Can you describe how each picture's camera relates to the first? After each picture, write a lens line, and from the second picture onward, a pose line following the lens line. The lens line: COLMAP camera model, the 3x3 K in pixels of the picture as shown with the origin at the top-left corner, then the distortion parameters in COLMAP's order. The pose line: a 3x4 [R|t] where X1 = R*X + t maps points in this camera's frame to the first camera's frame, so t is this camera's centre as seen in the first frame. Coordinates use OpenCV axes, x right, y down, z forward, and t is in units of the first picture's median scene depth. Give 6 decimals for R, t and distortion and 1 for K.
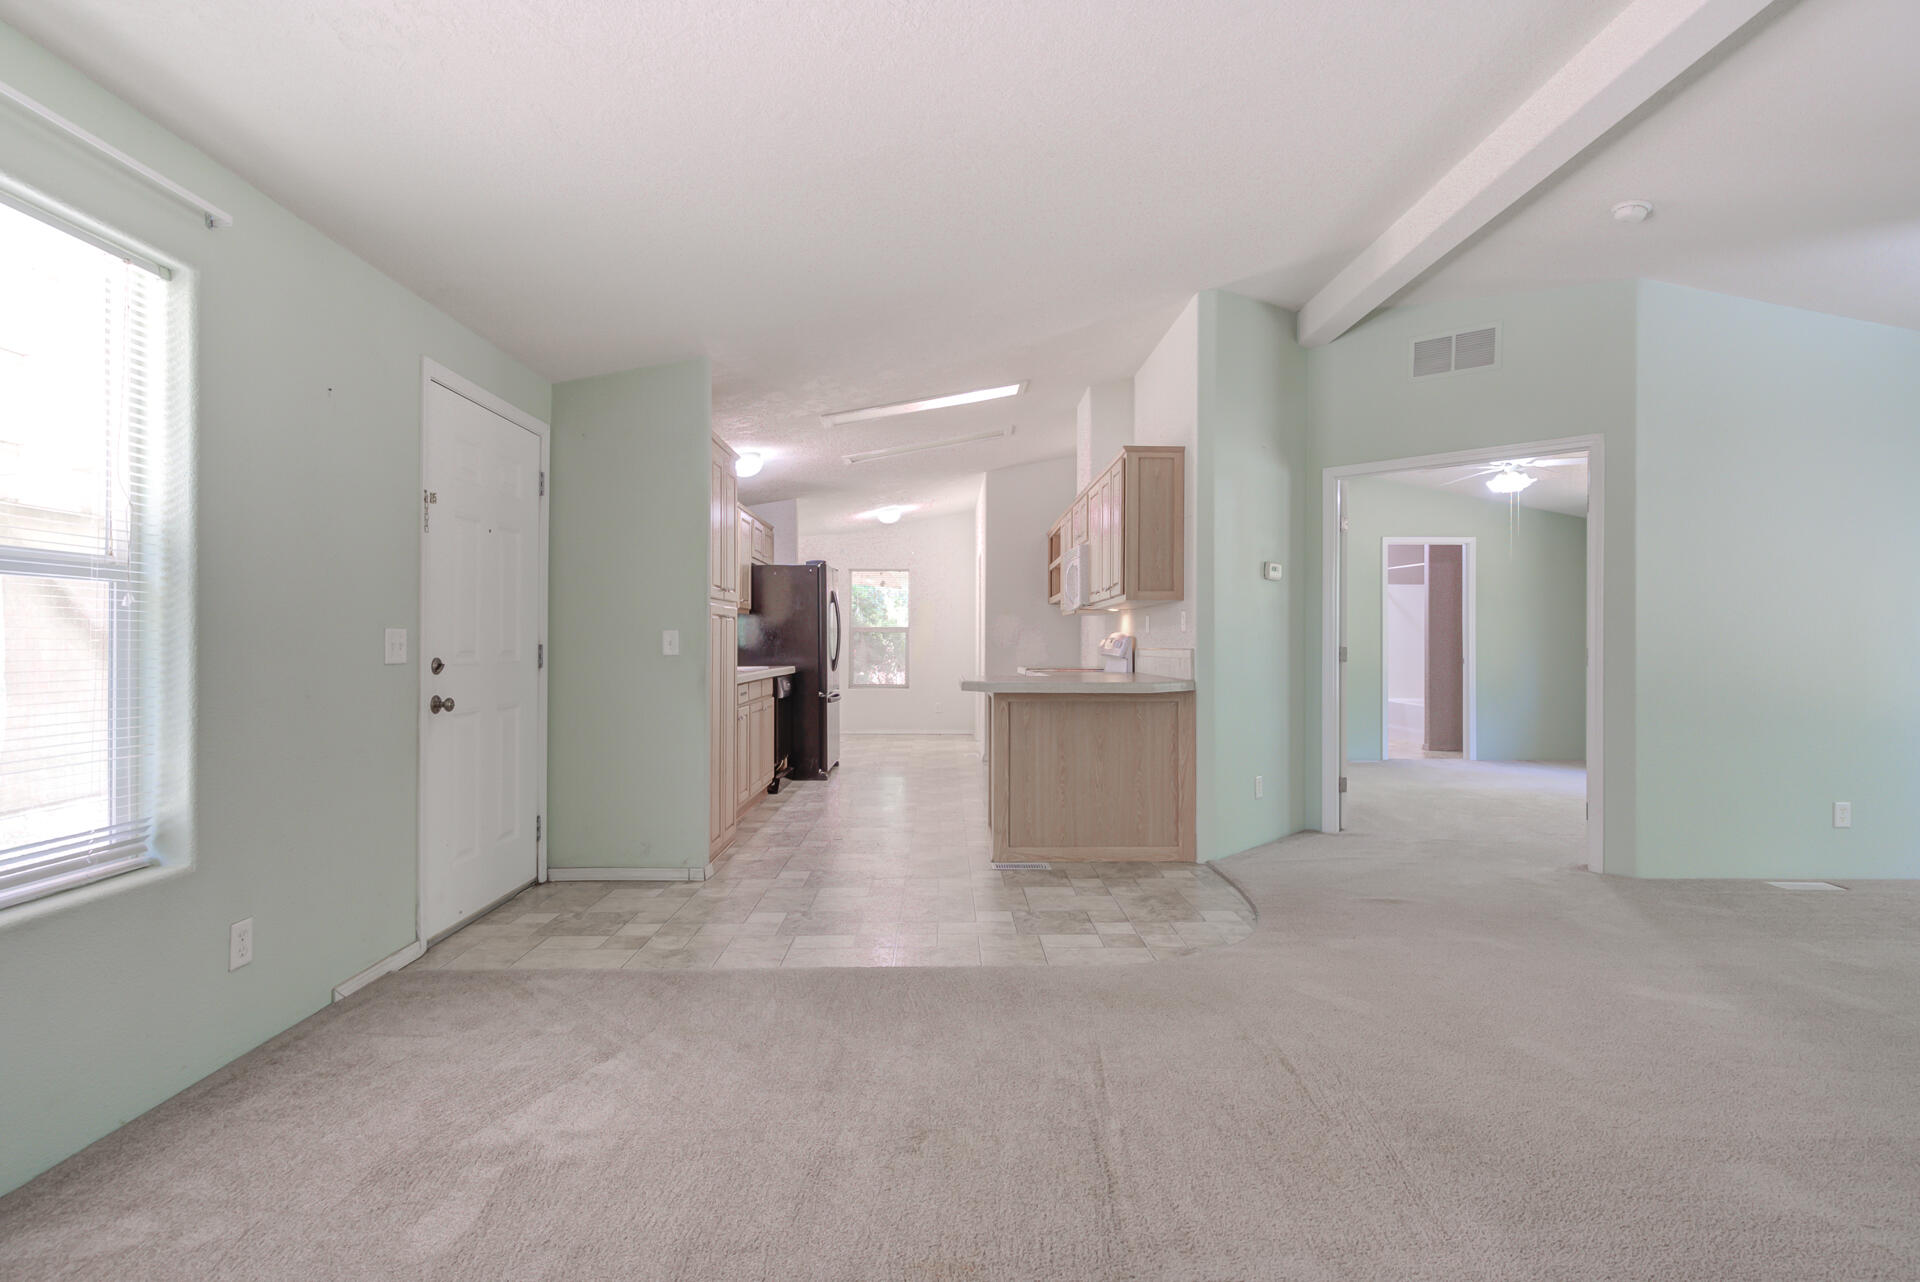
lens RADIAL K [[925.1, 0, 960.6], [0, 925.1, 644.4], [0, 0, 1]] dist [0.007889, -0.003330]
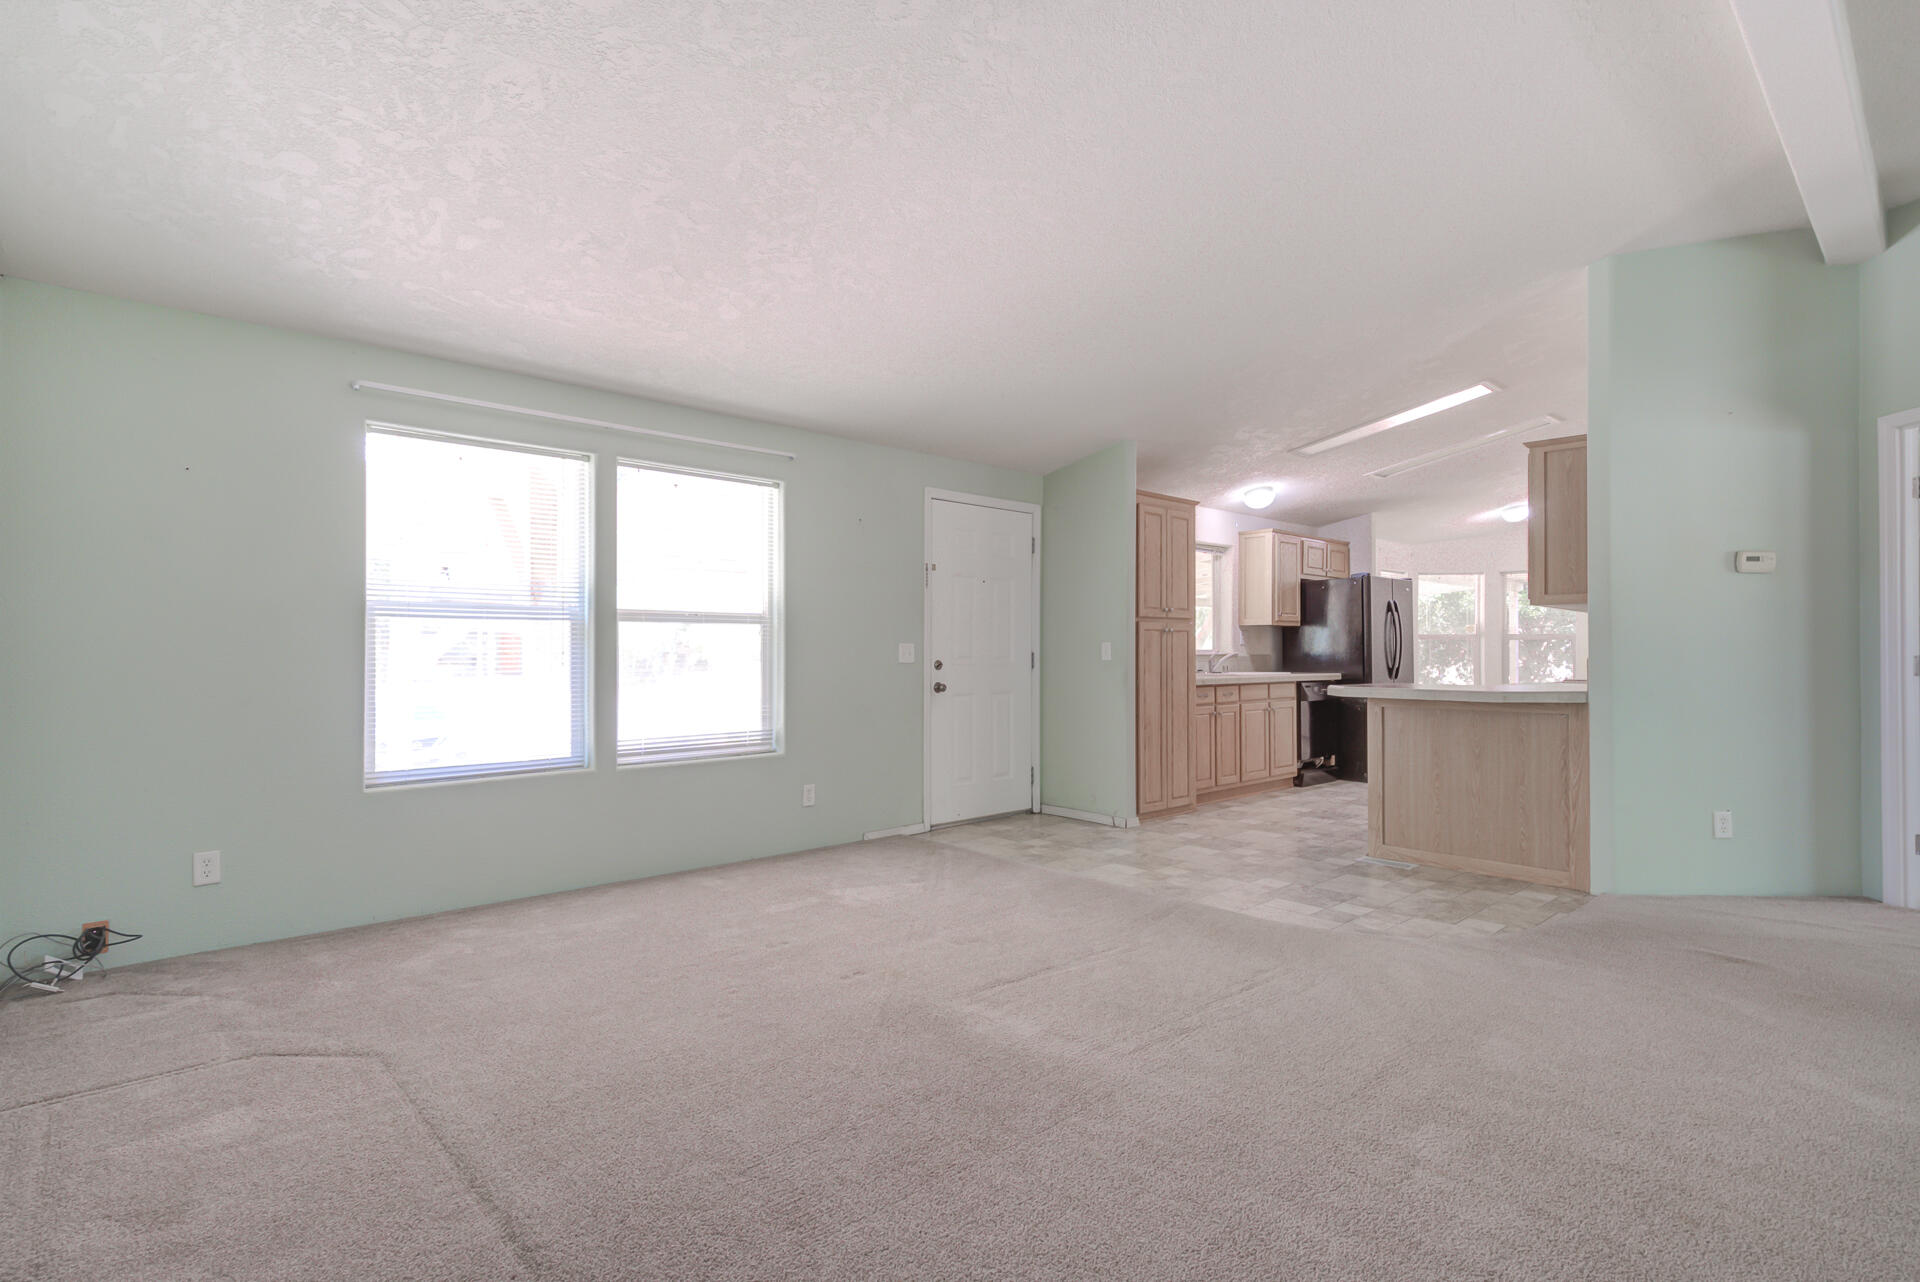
lens RADIAL K [[925.1, 0, 966.1], [0, 925.1, 644.9], [0, 0, 1]] dist [0.007889, -0.003330]
pose [[0.659766, -0.007374, -0.751435, 0.376077], [-0.000411, 0.999948, -0.010174, 0.001661], [0.751471, 0.007021, 0.659729, -0.041431]]
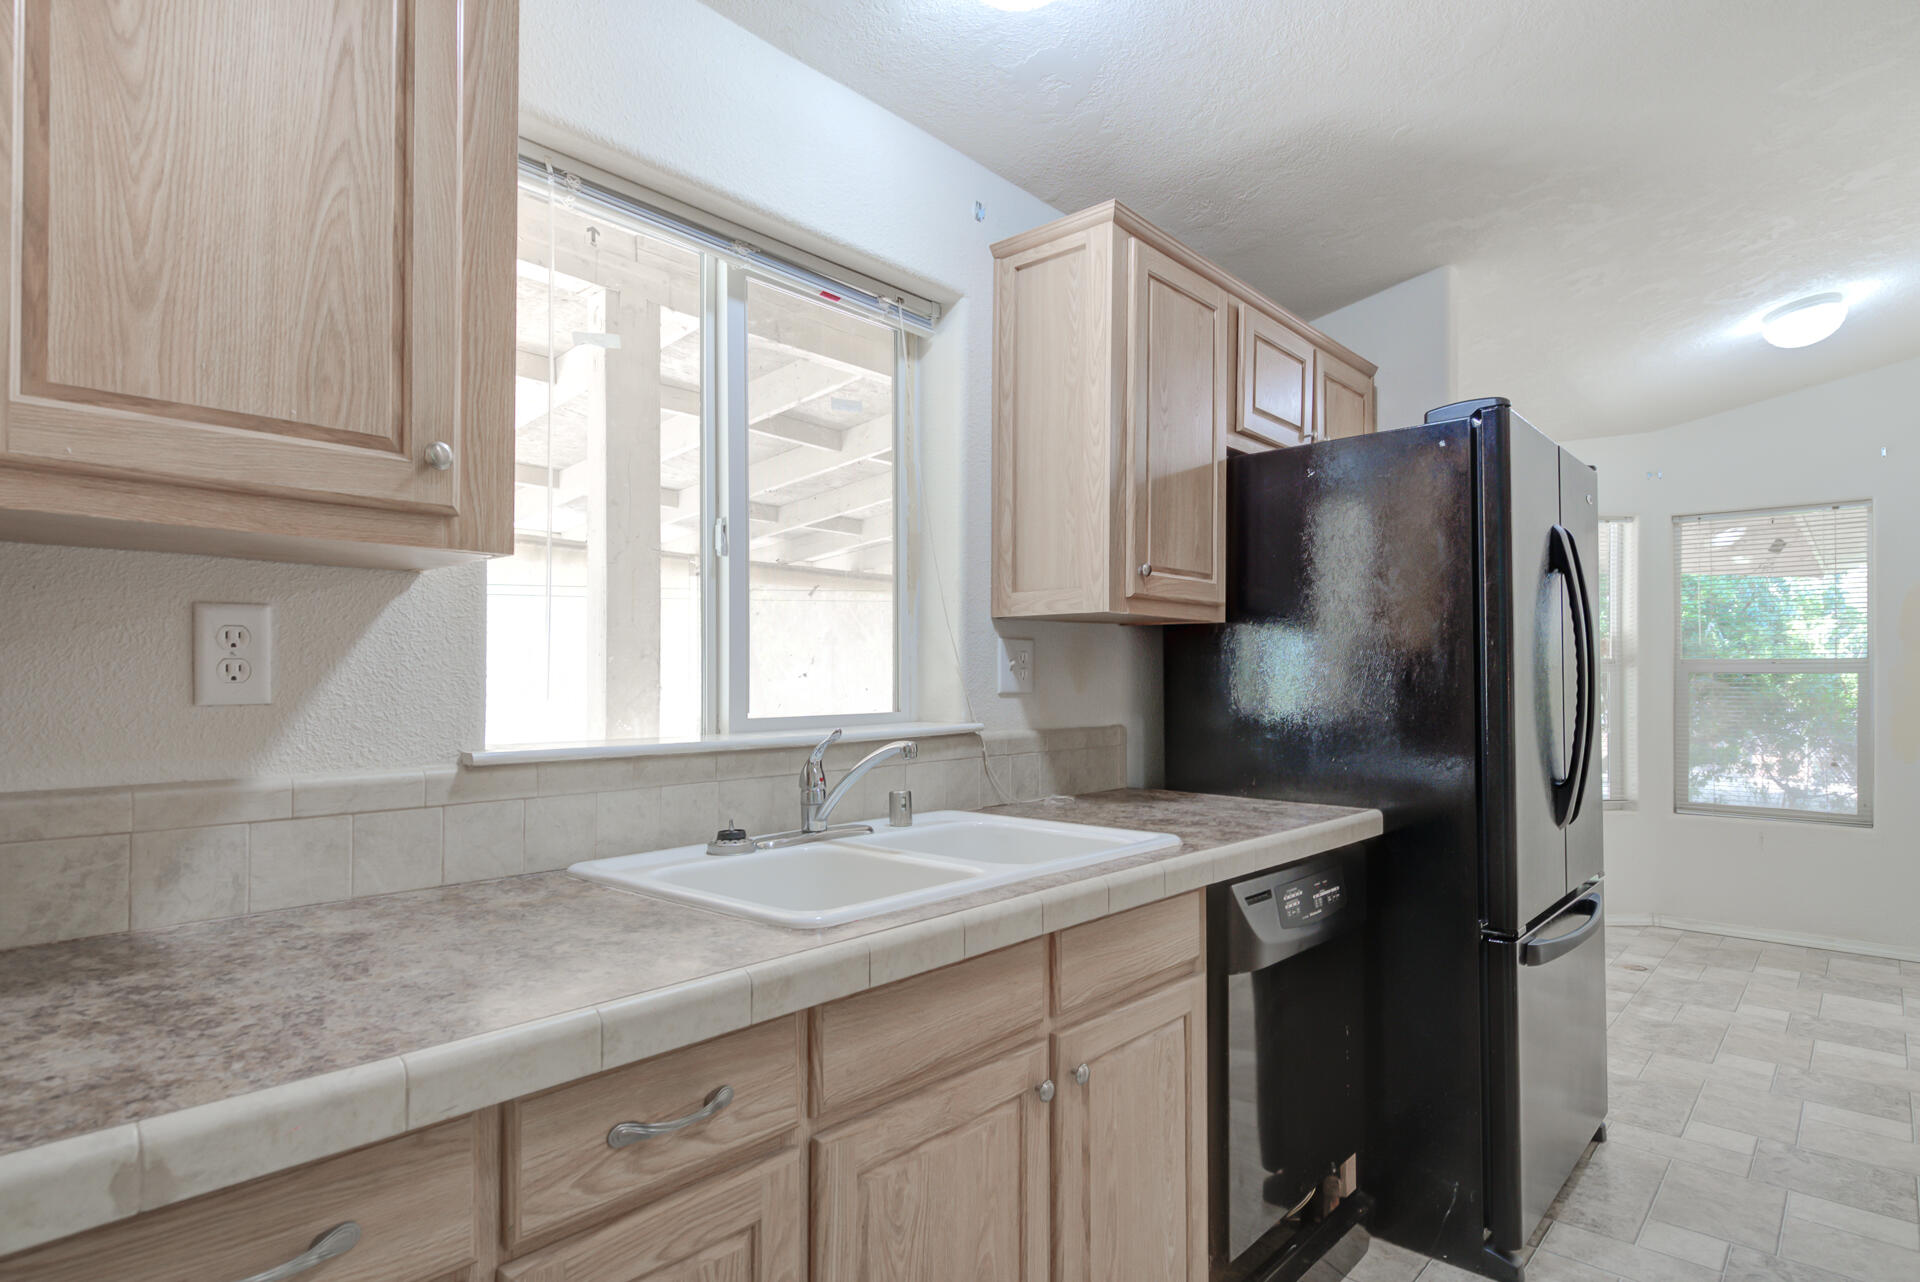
lens RADIAL K [[1005.0, 0, 970.1], [0, 1005.0, 667.8], [0, 0, 1]] dist [0.005157, -0.003742]
pose [[0.729976, -0.007137, -0.683436, -0.073615], [-0.002516, 0.999911, -0.013130, -0.015279], [0.683468, 0.011305, 0.729893, 0.774009]]
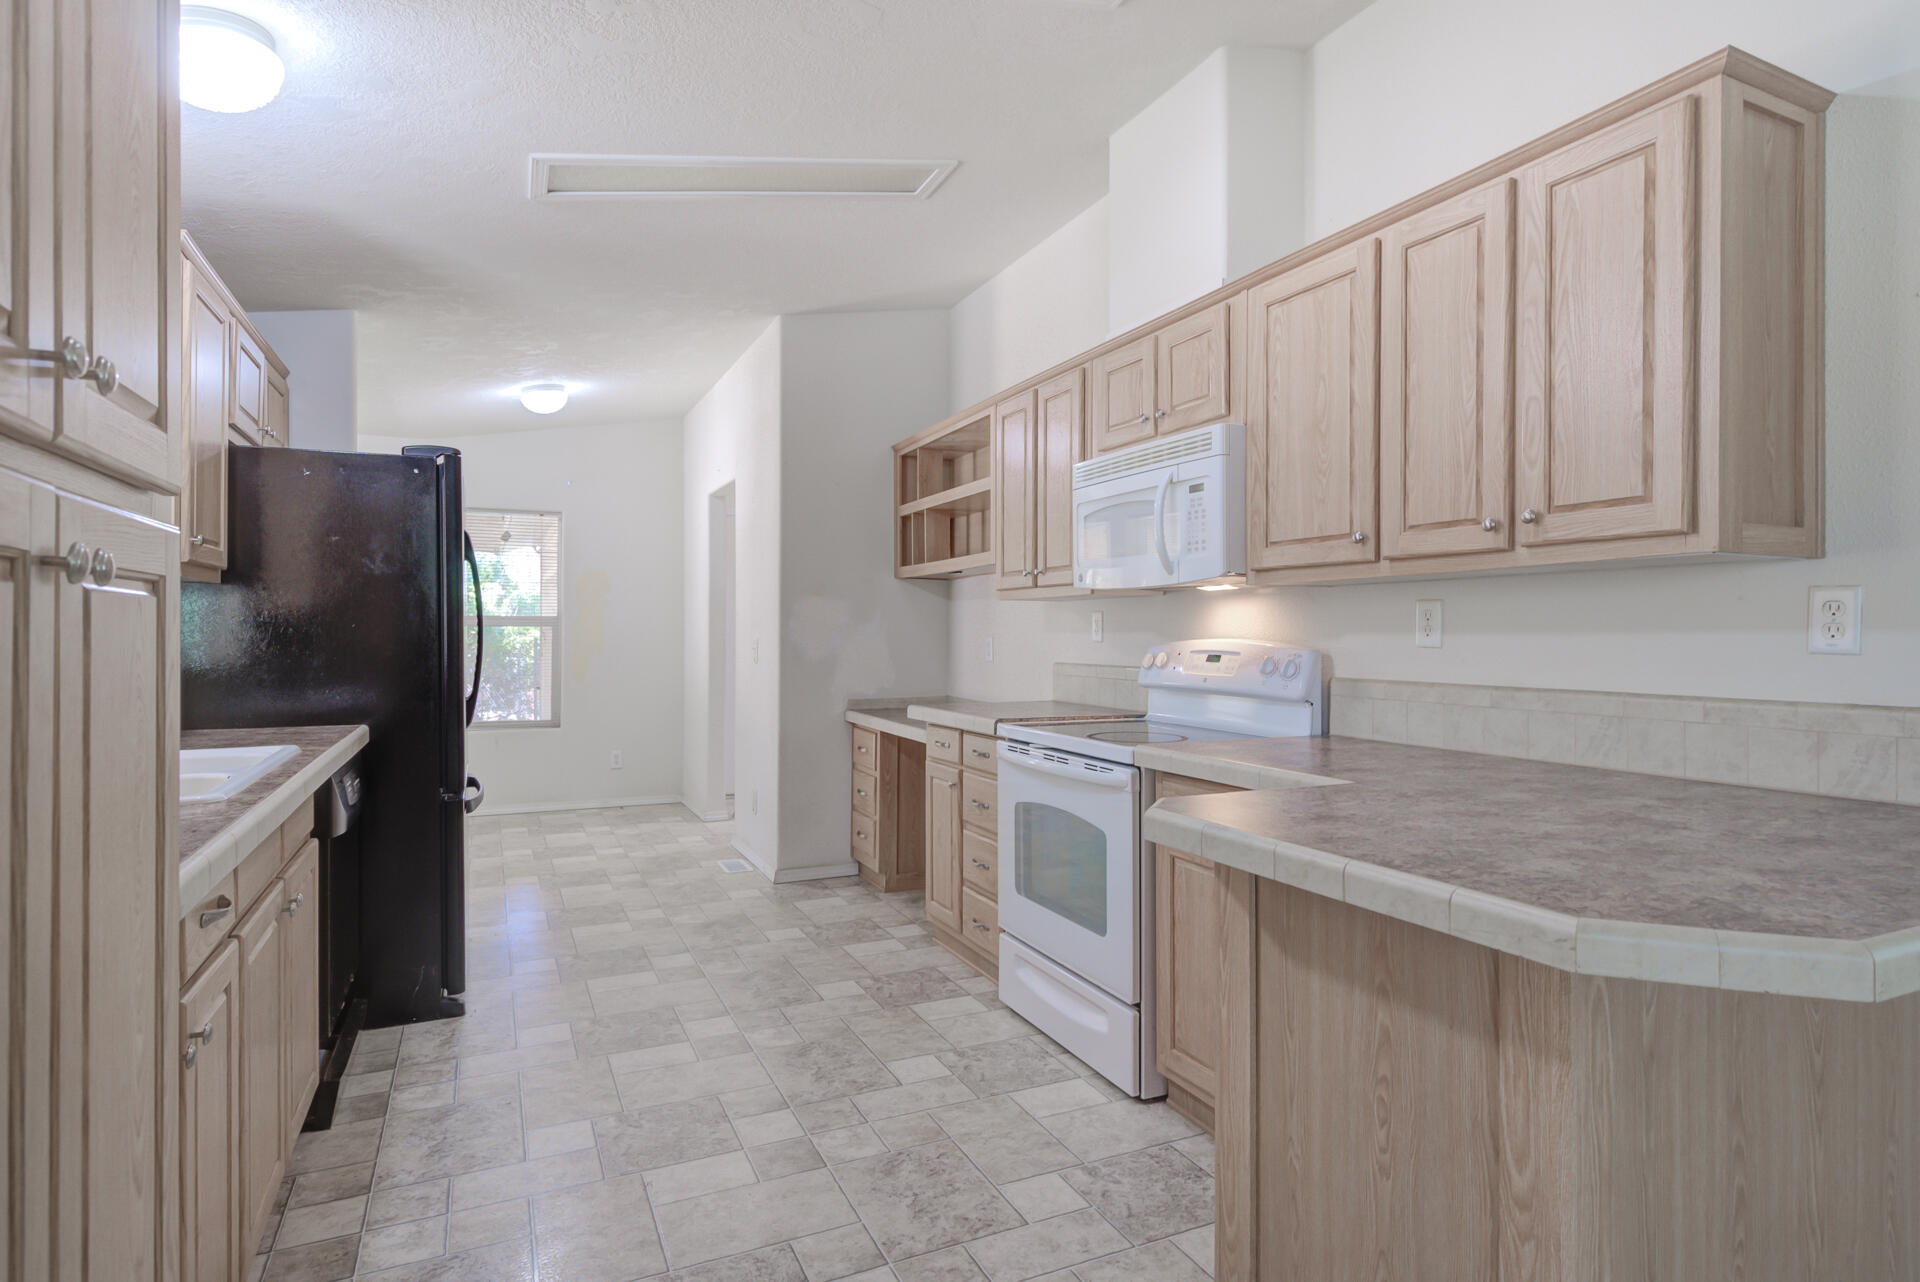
lens RADIAL K [[1005.0, 0, 967.5], [0, 1005.0, 628.3], [0, 0, 1]] dist [0.005157, -0.003742]
pose [[0.908822, 0.001756, 0.417179, -0.141101], [0.000536, 0.999985, -0.005378, -0.014741], [-0.417183, 0.005112, 0.908808, 0.579843]]
